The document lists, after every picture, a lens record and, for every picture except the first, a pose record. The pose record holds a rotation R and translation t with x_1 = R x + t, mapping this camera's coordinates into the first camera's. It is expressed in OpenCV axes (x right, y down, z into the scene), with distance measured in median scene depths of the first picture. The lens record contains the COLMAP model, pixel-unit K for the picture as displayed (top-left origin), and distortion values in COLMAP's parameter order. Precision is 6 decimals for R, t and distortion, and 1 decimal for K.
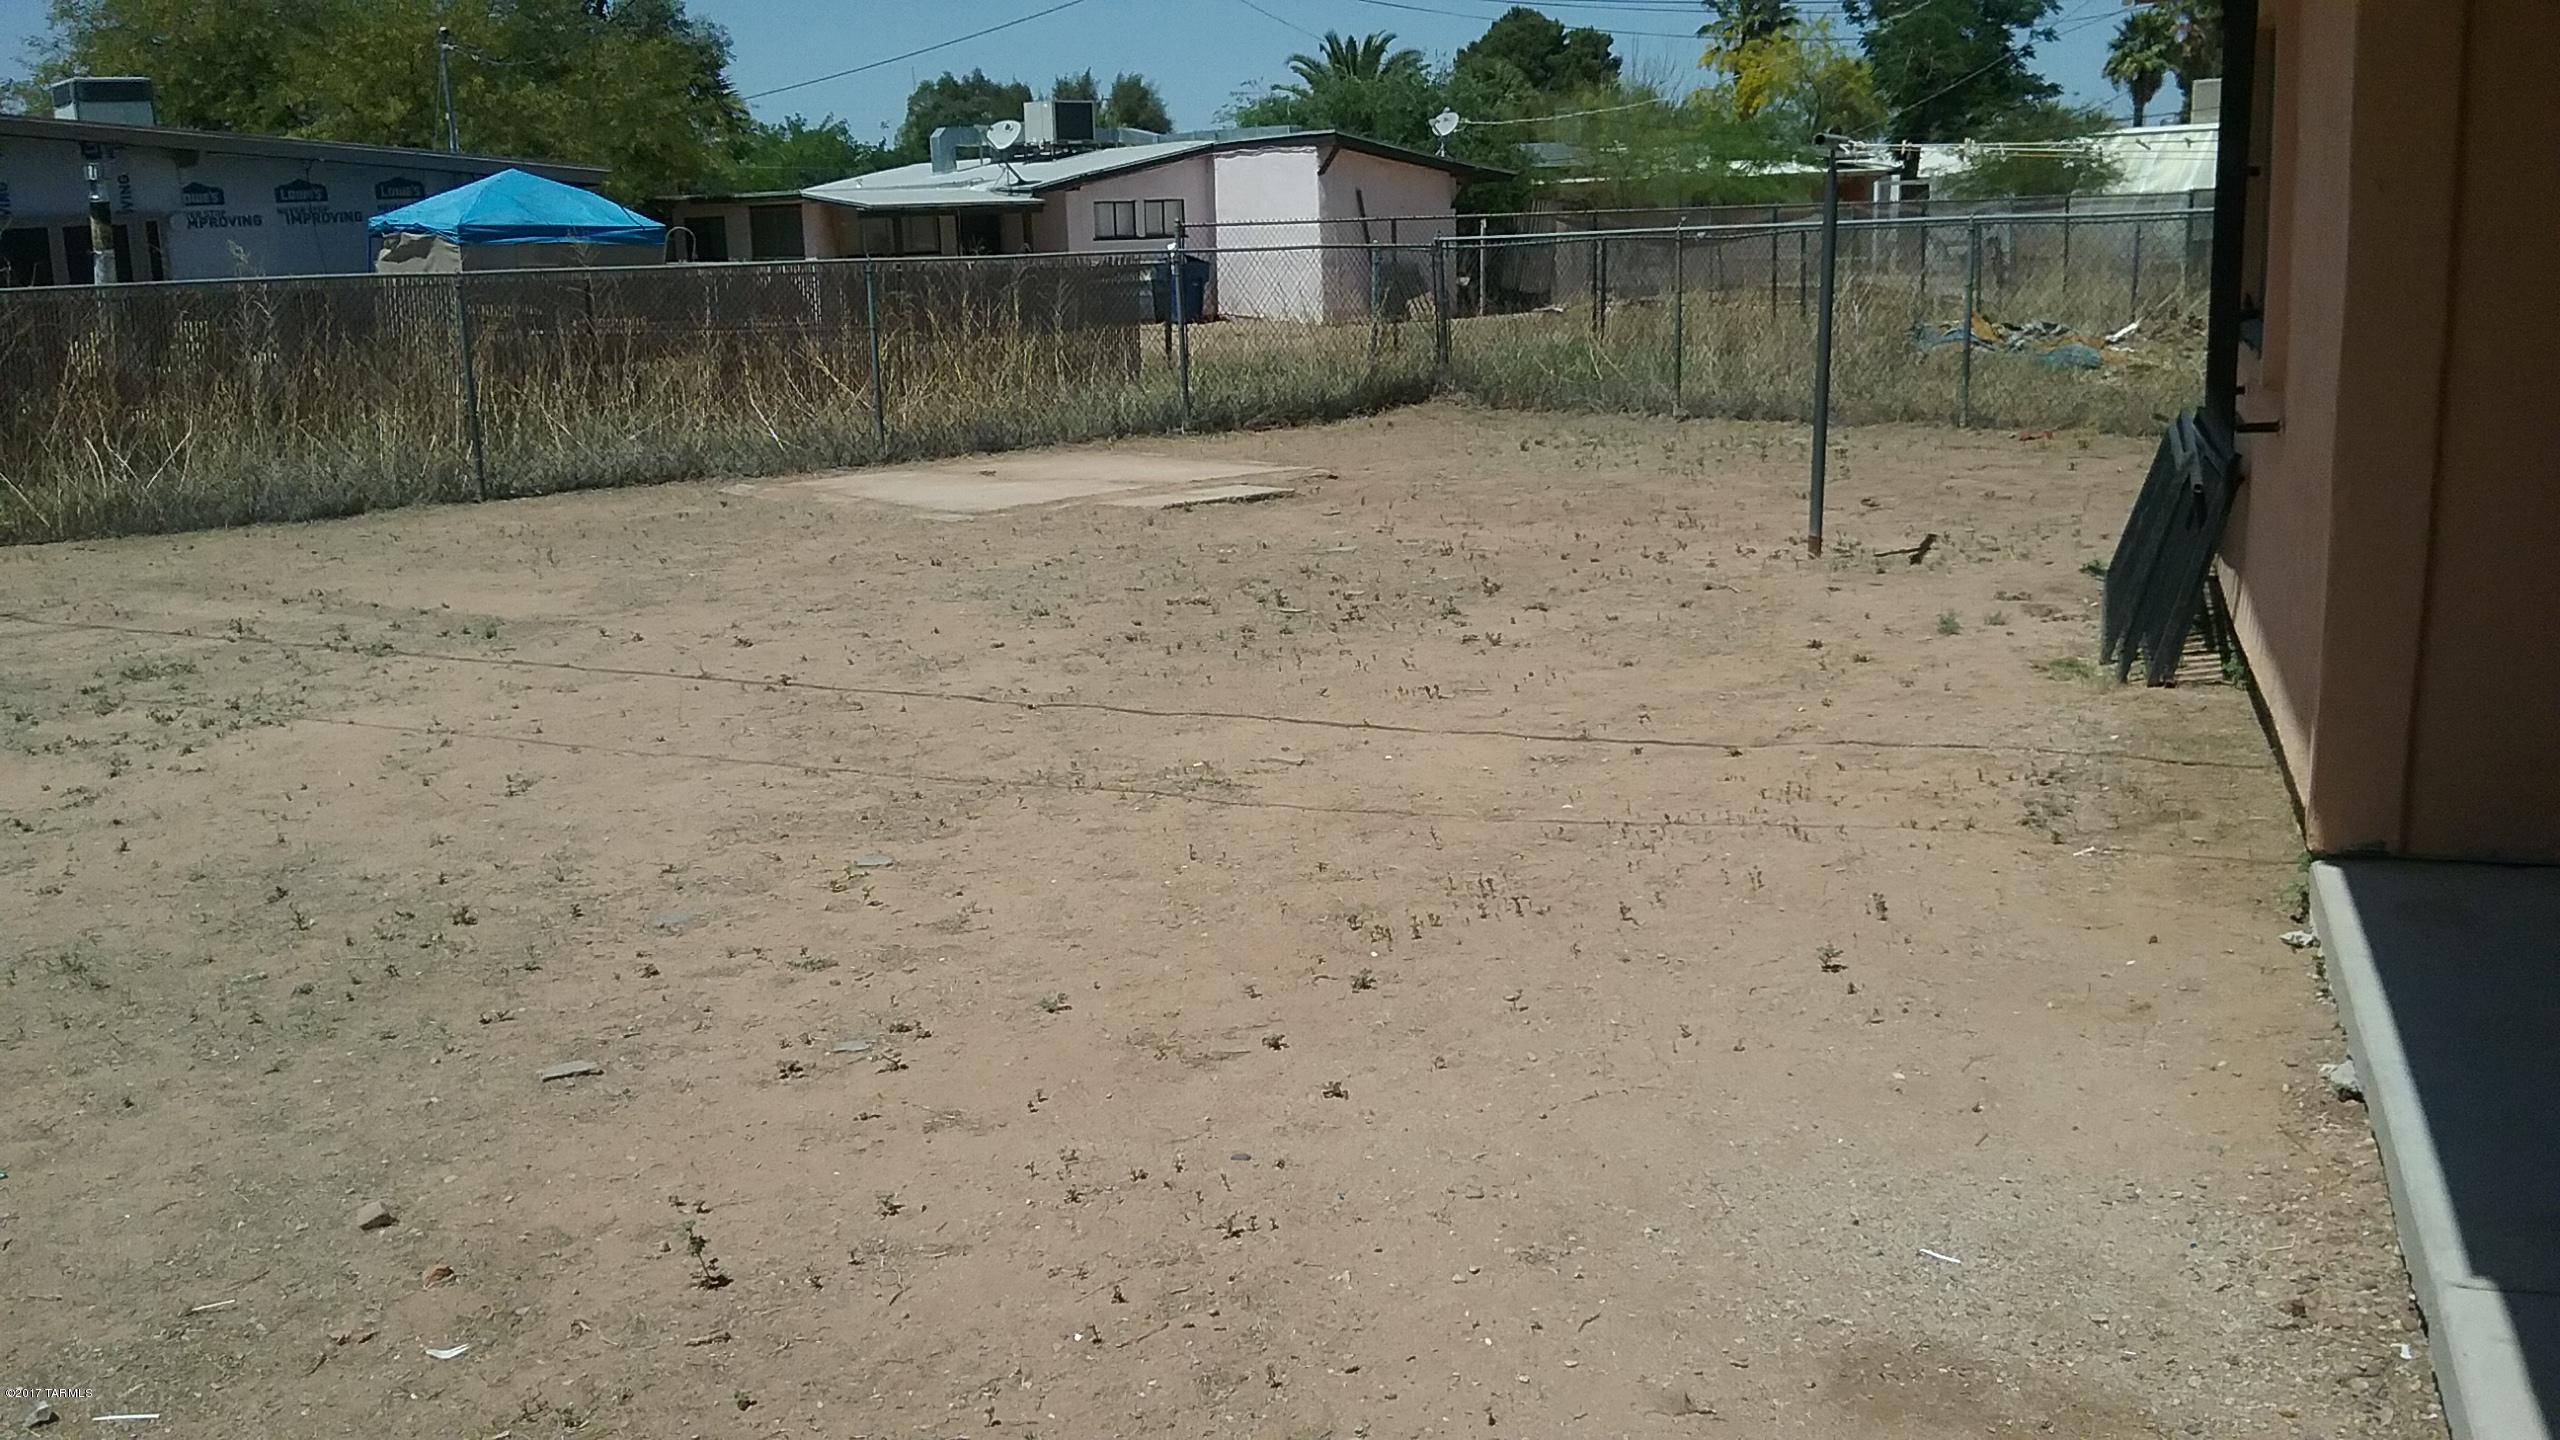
lens RADIAL K [[2388.6, 0, 1303.9], [0, 2388.6, 716.0], [0, 0, 1]] dist [0.028586, 0.000000]
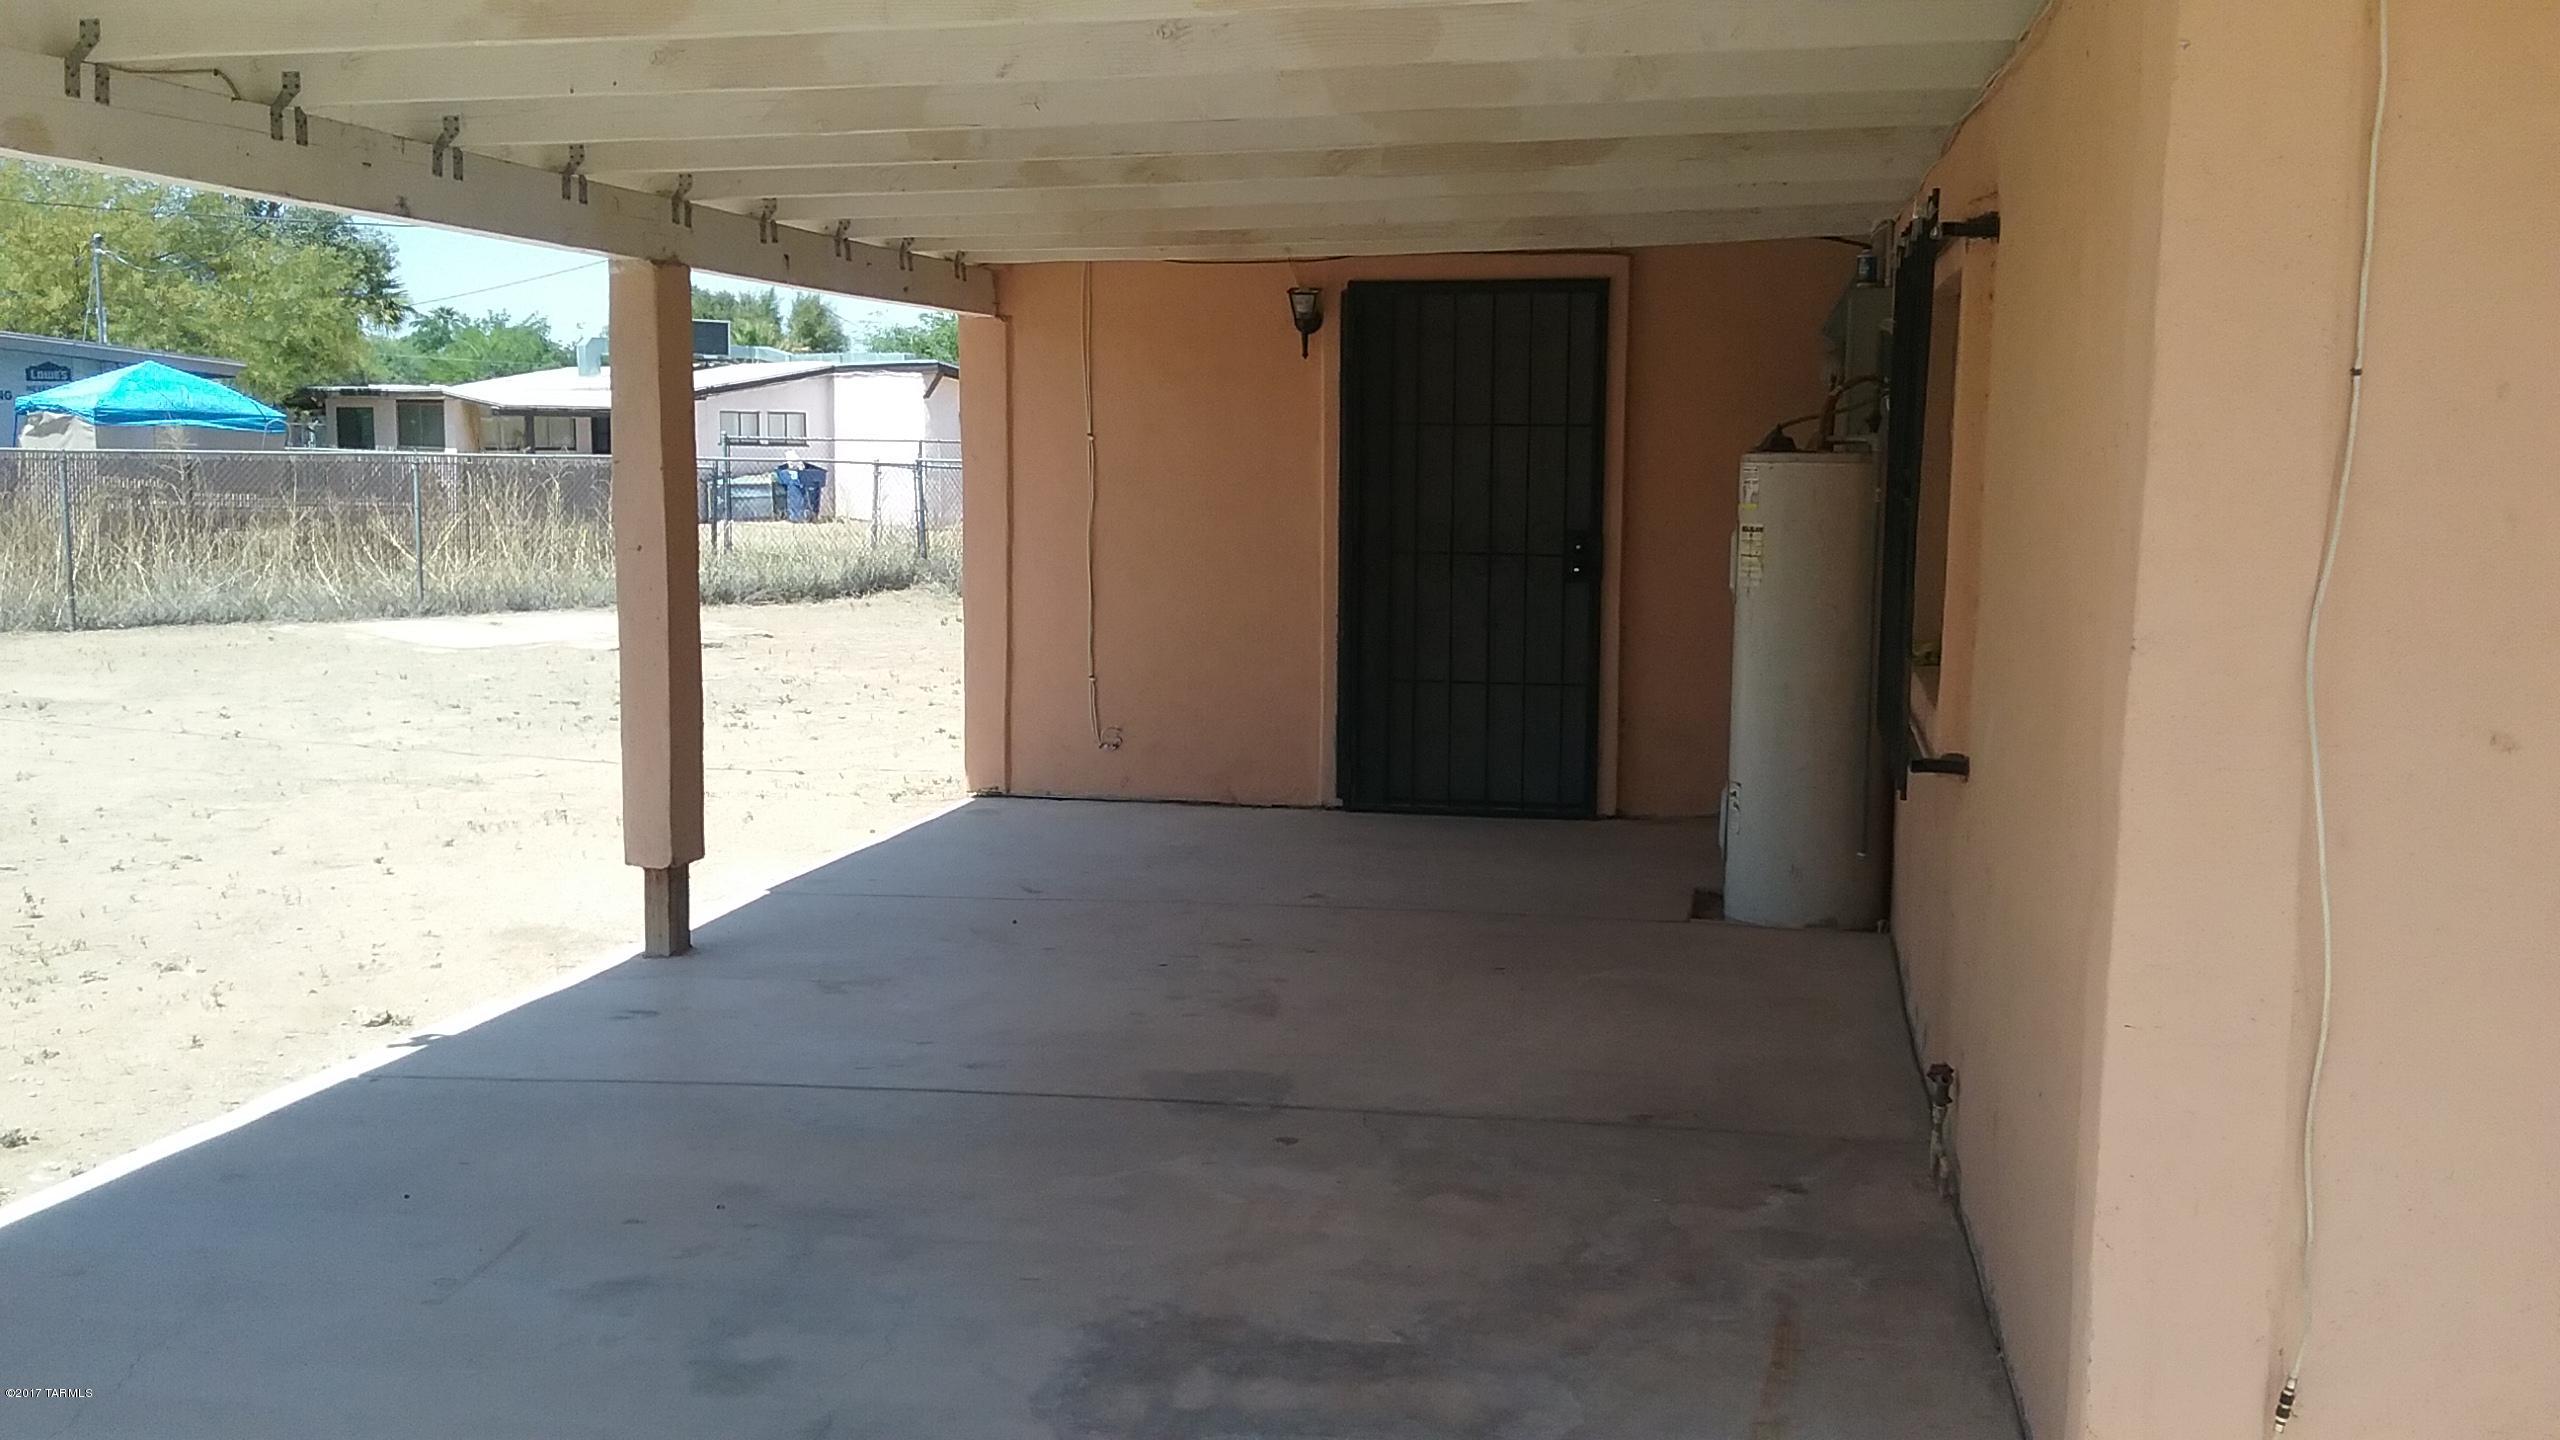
lens RADIAL K [[2388.6, 0, 1260.1], [0, 2388.6, 726.4], [0, 0, 1]] dist [0.028586, 0.000000]
pose [[0.994303, 0.033568, 0.101164, 0.077927], [-0.024842, 0.995958, -0.086312, 0.028043], [-0.103652, 0.083308, 0.991119, -0.158842]]
